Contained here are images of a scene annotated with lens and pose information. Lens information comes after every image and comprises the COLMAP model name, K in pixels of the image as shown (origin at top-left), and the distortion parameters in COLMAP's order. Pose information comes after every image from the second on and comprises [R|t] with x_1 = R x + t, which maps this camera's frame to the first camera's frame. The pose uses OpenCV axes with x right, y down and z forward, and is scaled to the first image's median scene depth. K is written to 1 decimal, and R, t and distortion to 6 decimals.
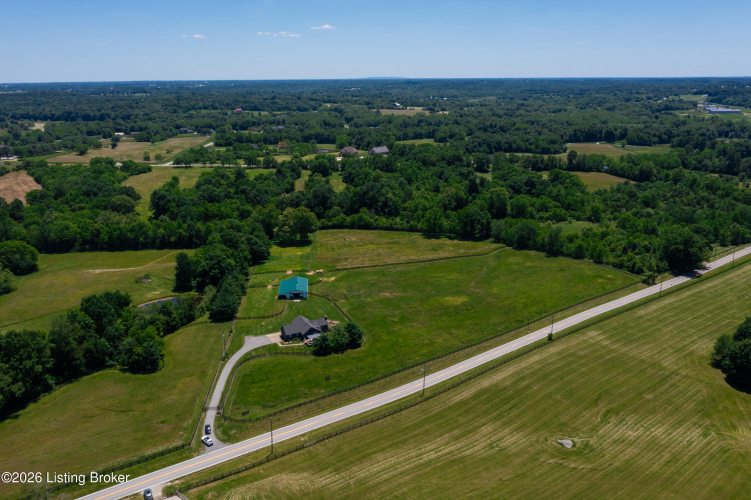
lens RADIAL K [[591.3, 0, 375.5], [0, 591.3, 250.0], [0, 0, 1]] dist [-0.016278, -0.002635]
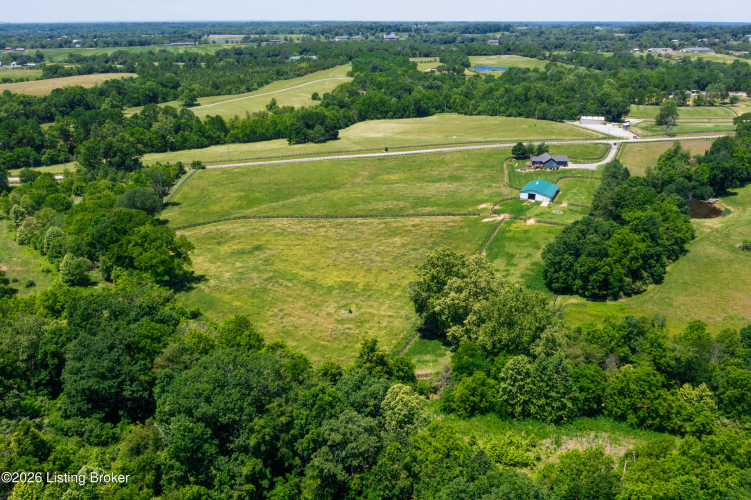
lens RADIAL K [[606.9, 0, 375.5], [0, 606.9, 250.0], [0, 0, 1]] dist [-0.020741, 0.002386]
pose [[-0.855530, -0.179964, 0.485470, -0.385264], [0.149854, 0.811446, 0.564888, -0.420749], [-0.495592, 0.556029, -0.667248, 1.770035]]
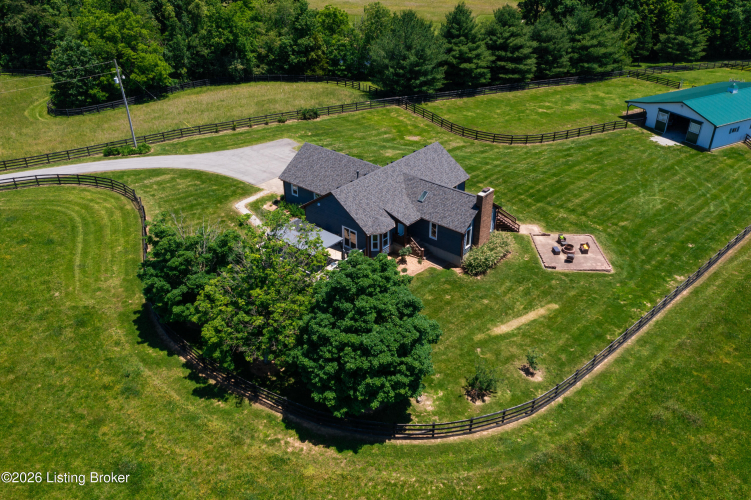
lens RADIAL K [[596.9, 0, 375.5], [0, 596.9, 250.0], [0, 0, 1]] dist [-0.018563, 0.006842]
pose [[0.372824, 0.478015, -0.795301, 0.051552], [-0.248380, 0.877230, 0.410822, 0.048326], [0.894041, 0.044373, 0.445782, 0.725970]]
